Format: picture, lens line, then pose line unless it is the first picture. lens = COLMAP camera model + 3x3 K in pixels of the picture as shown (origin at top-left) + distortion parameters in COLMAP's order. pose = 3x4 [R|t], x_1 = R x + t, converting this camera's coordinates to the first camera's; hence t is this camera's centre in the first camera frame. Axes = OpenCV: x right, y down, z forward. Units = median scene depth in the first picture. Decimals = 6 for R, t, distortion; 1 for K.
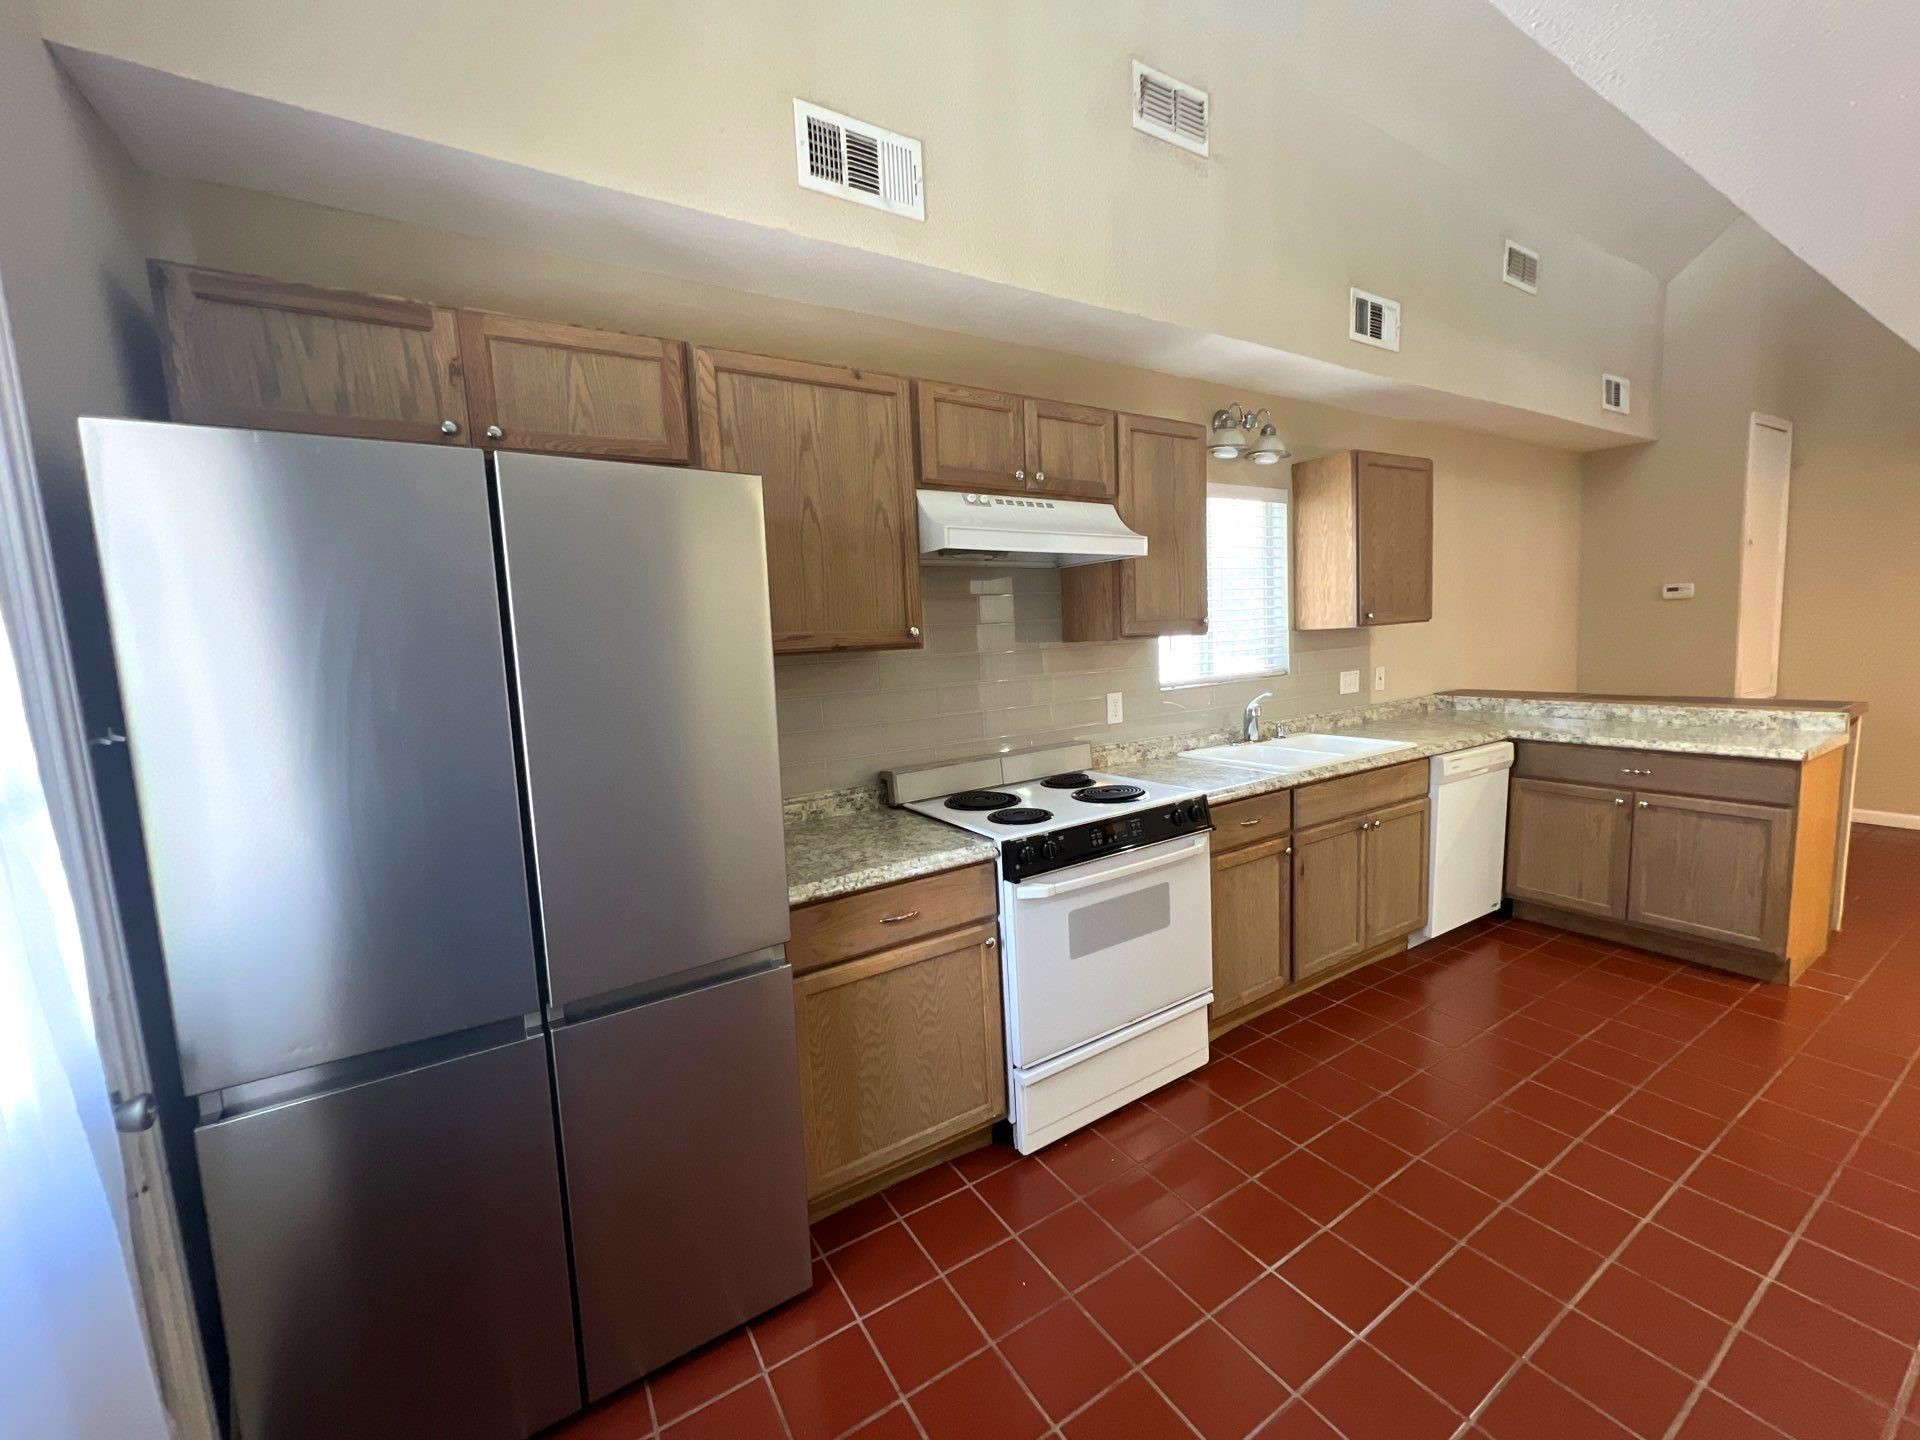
lens RADIAL K [[766.3, 0, 962.5], [0, 766.3, 722.2], [0, 0, 1]] dist [-0.001066, 0.000349]
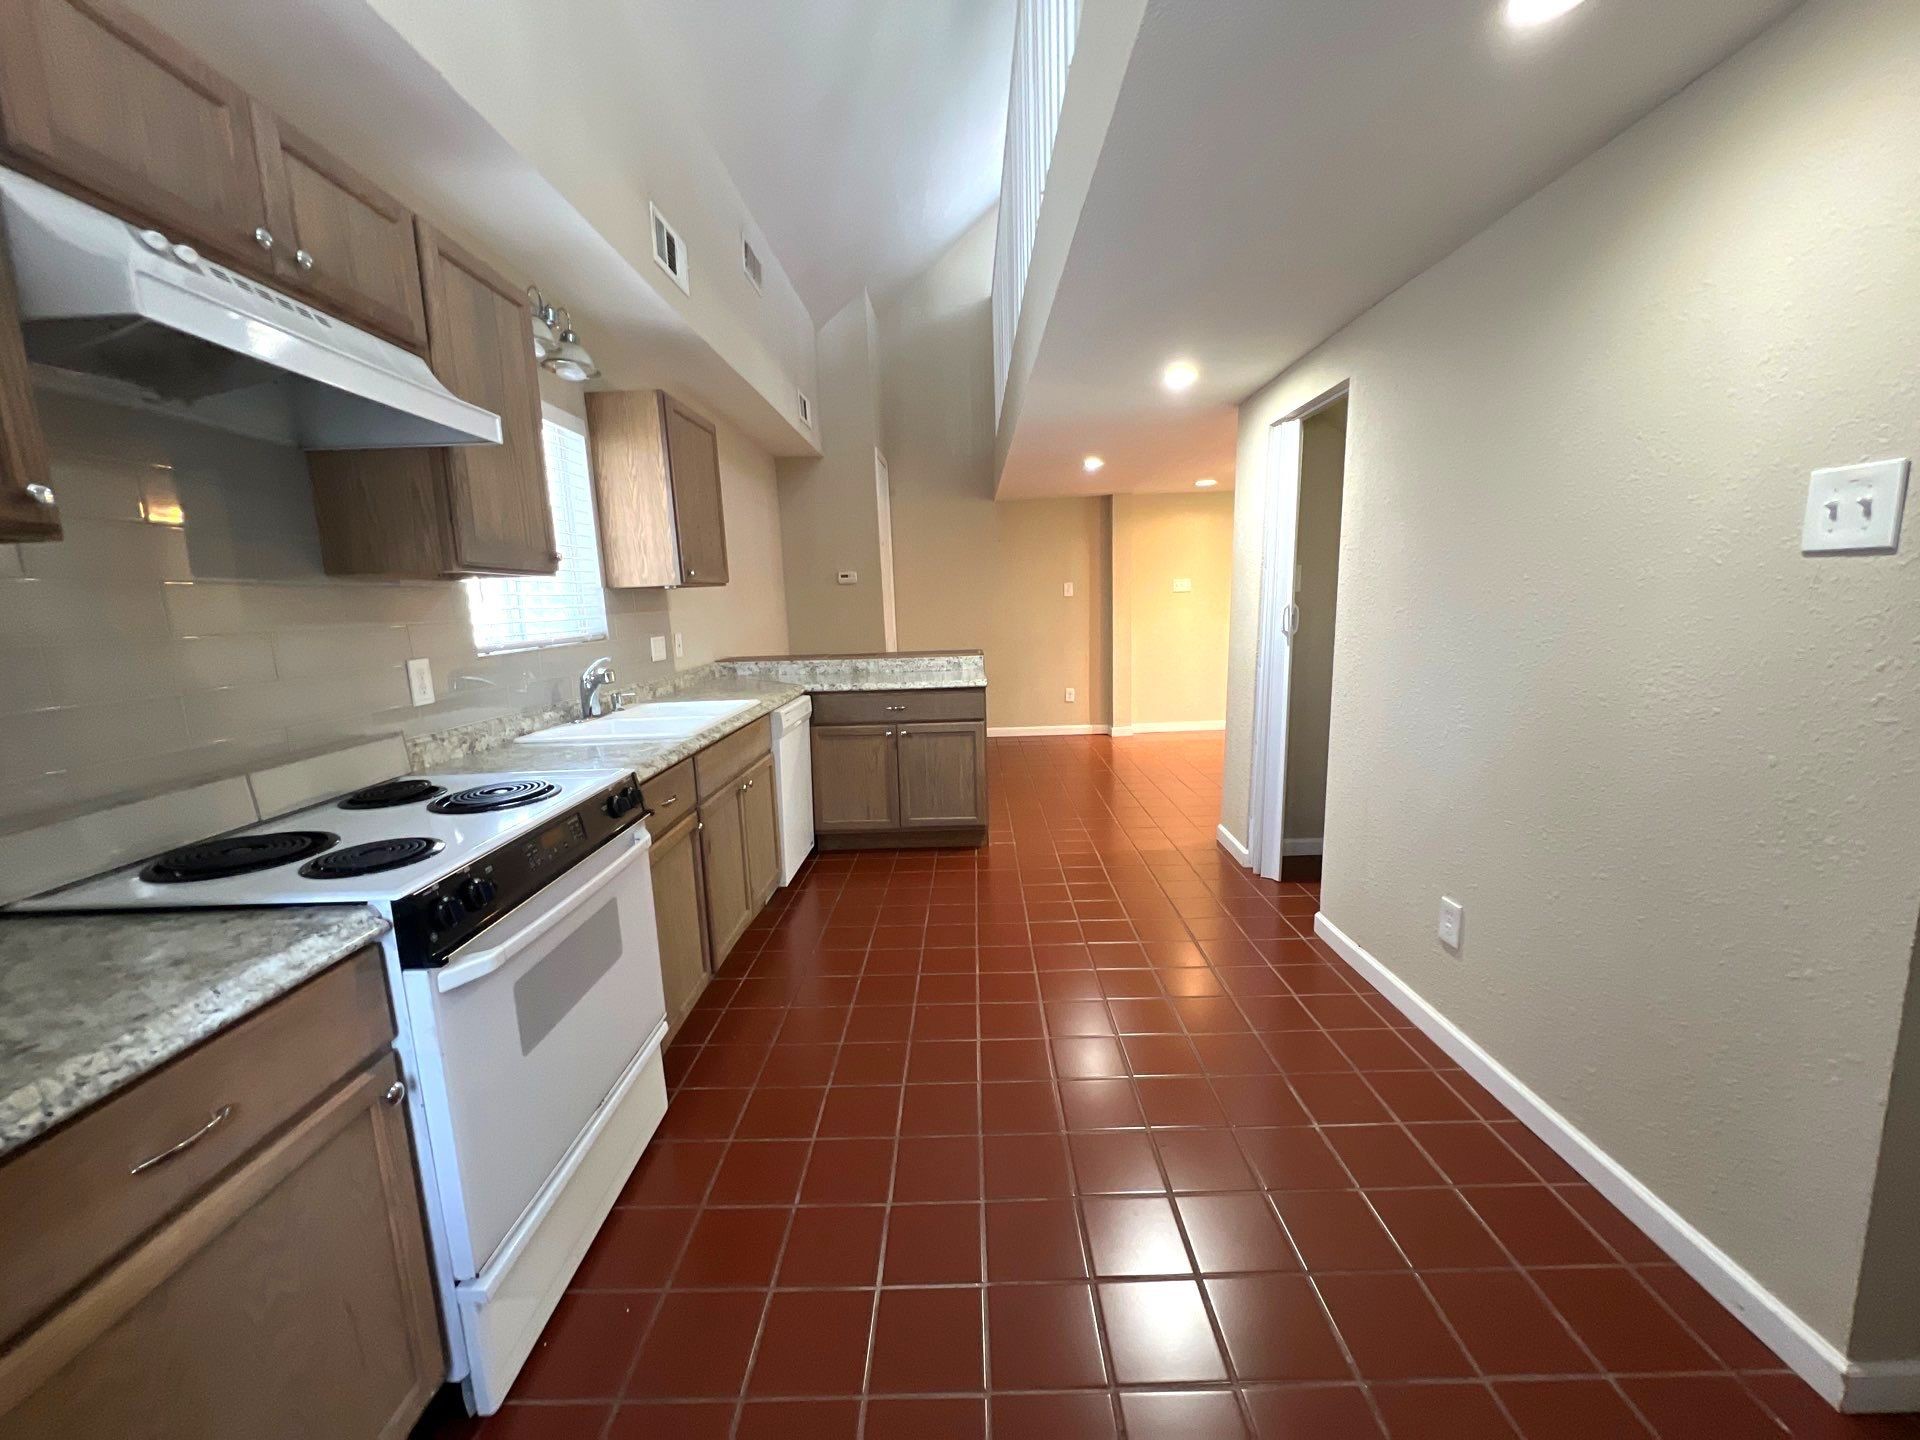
lens RADIAL K [[766.3, 0, 959.9], [0, 766.3, 722.9], [0, 0, 1]] dist [-0.001066, 0.000349]
pose [[0.537970, -0.104841, 0.836419, -0.115916], [0.102115, 0.993034, 0.058793, 0.026824], [-0.836756, 0.053782, 0.544928, 0.246311]]
